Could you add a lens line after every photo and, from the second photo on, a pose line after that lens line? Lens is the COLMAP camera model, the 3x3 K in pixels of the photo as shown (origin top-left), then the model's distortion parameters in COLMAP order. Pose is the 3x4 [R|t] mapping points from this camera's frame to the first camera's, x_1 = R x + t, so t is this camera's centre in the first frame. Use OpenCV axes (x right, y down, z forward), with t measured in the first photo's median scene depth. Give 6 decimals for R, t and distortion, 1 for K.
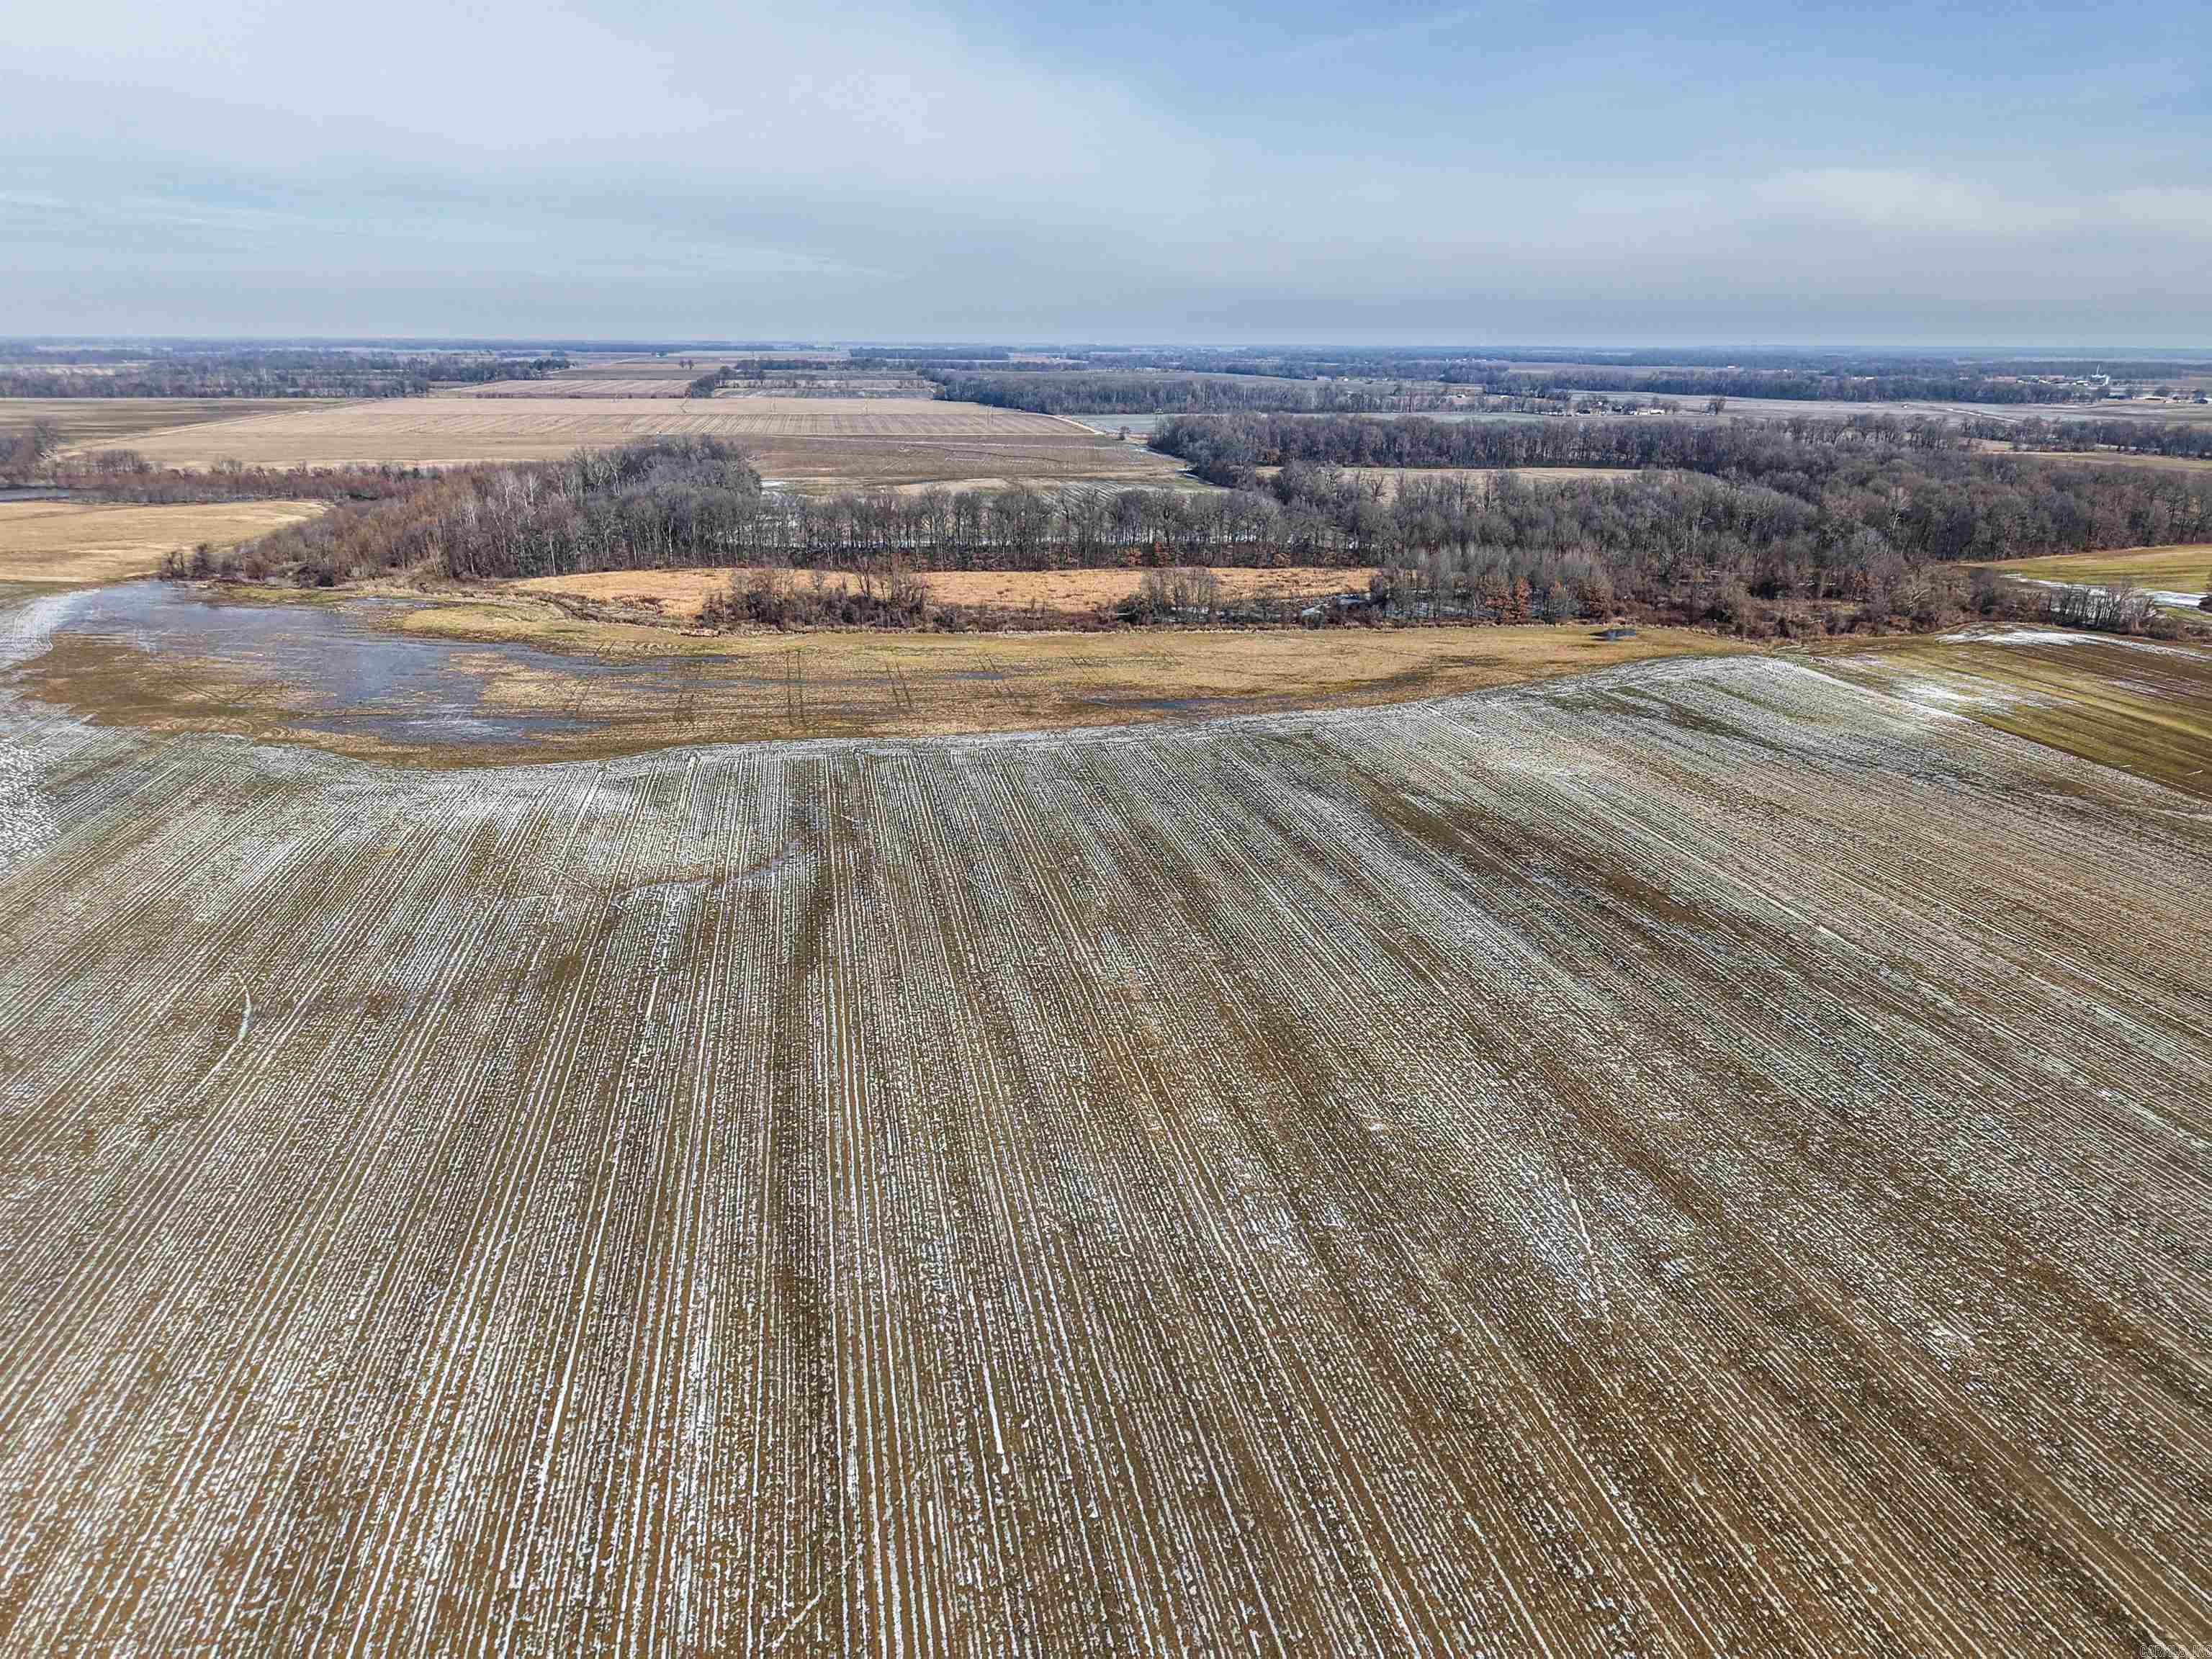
lens RADIAL K [[1481.0, 0, 1104.6], [0, 1481.0, 829.2], [0, 0, 1]] dist [0.026982, -0.032515]
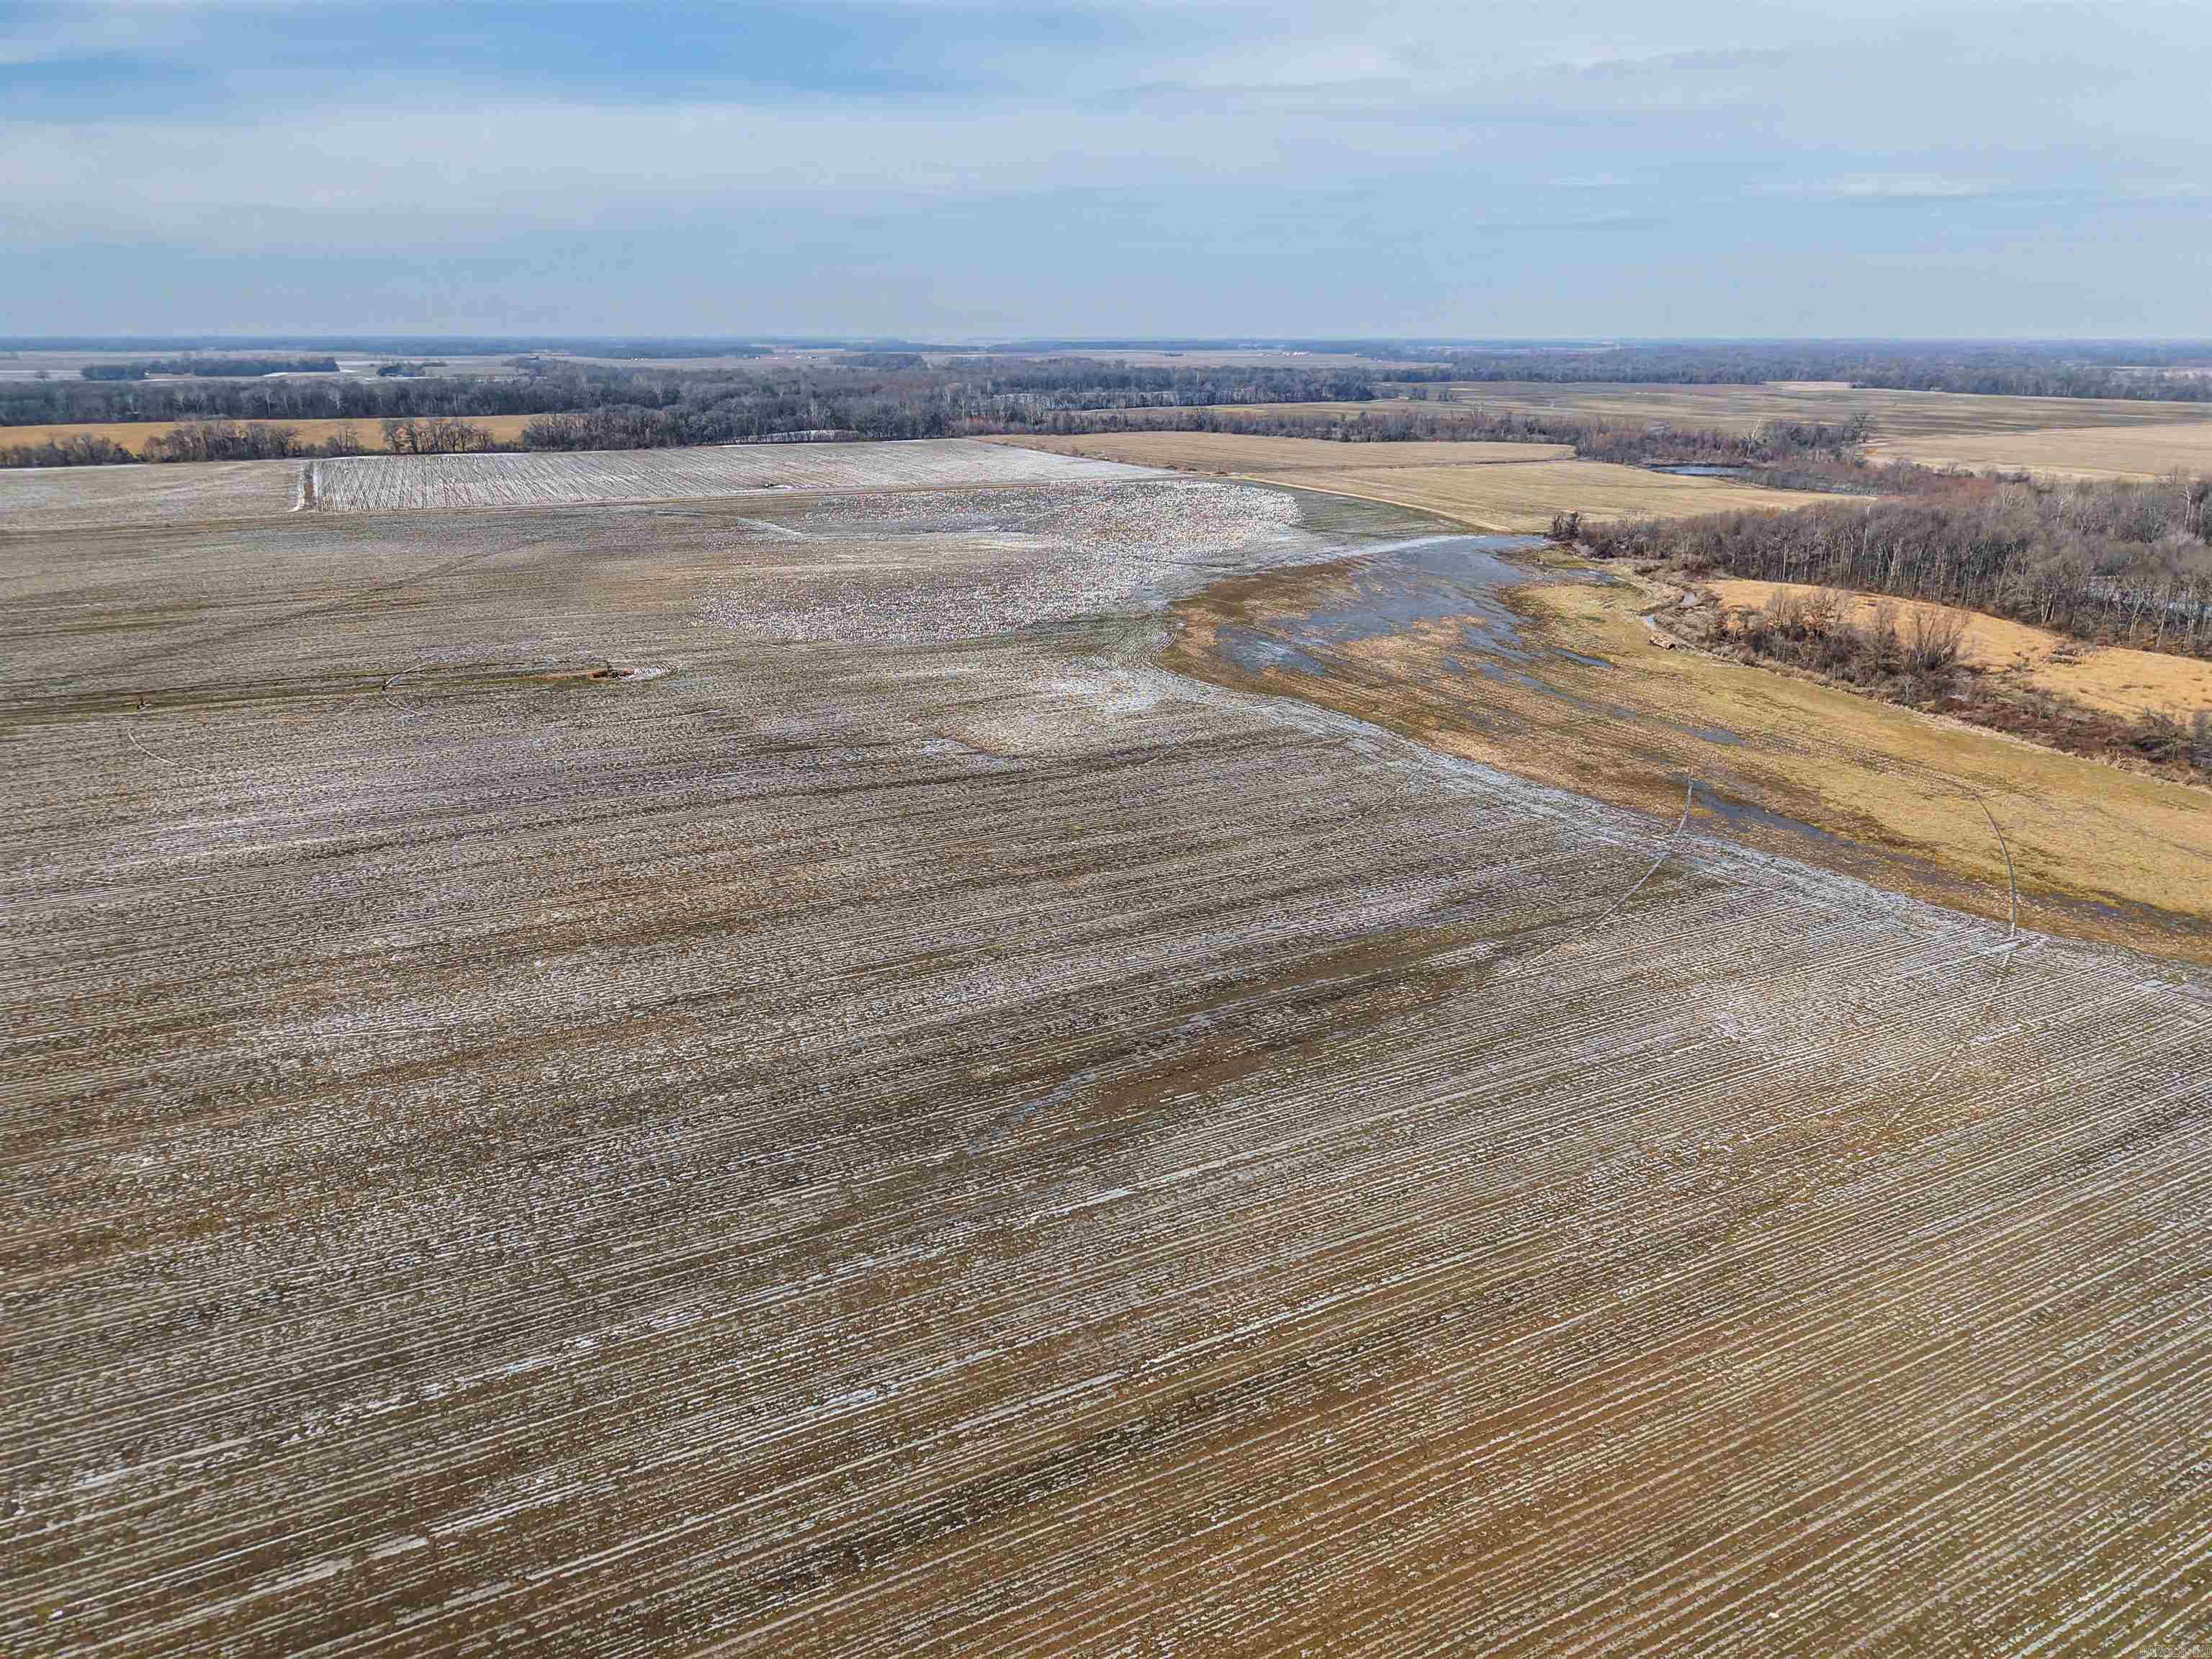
lens RADIAL K [[1474.8, 0, 1106.0], [0, 1474.8, 829.5], [0, 0, 1]] dist [0.037523, -0.043815]
pose [[0.282403, 0.299423, -0.911369, 0.713788], [-0.300379, 0.929865, 0.212423, -0.155910], [0.911055, 0.213767, 0.352537, 0.491628]]
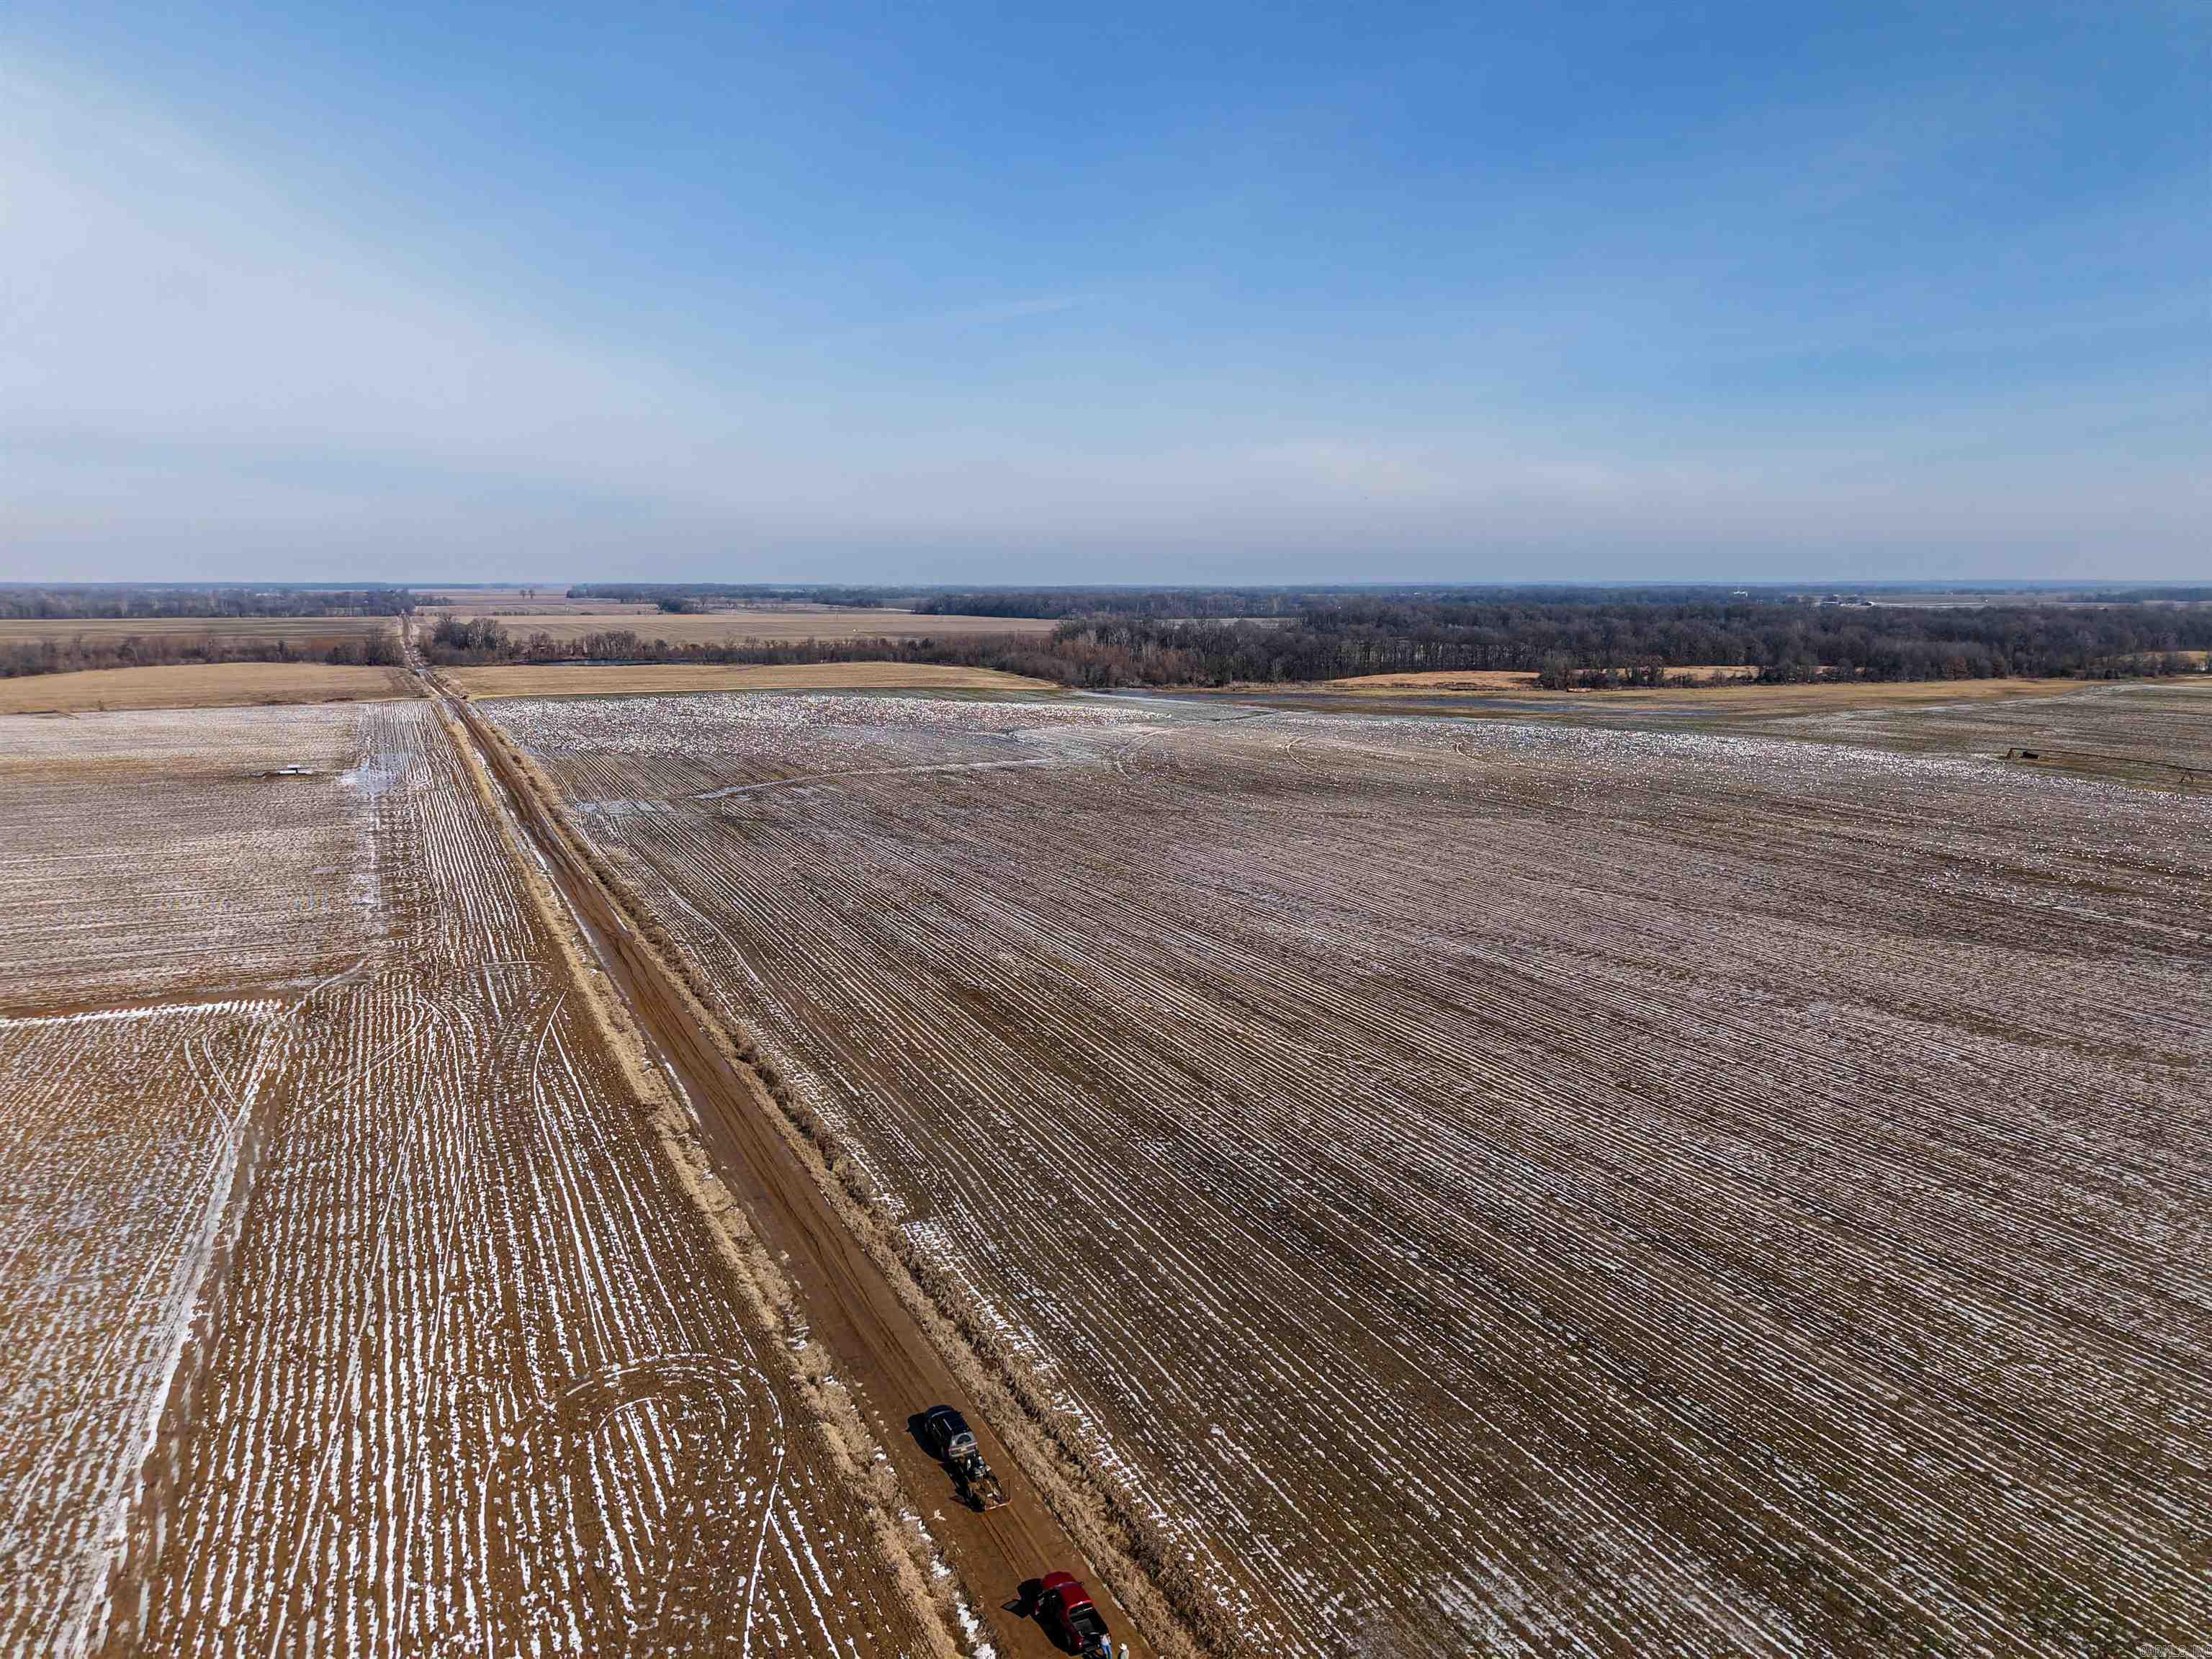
lens RADIAL K [[1482.7, 0, 1107.1], [0, 1482.7, 828.1], [0, 0, 1]] dist [0.016868, -0.019011]
pose [[0.968853, -0.045723, 0.243379, -1.621747], [0.082295, 0.986397, -0.142294, 0.280803], [-0.233562, 0.157891, 0.959437, -0.559519]]
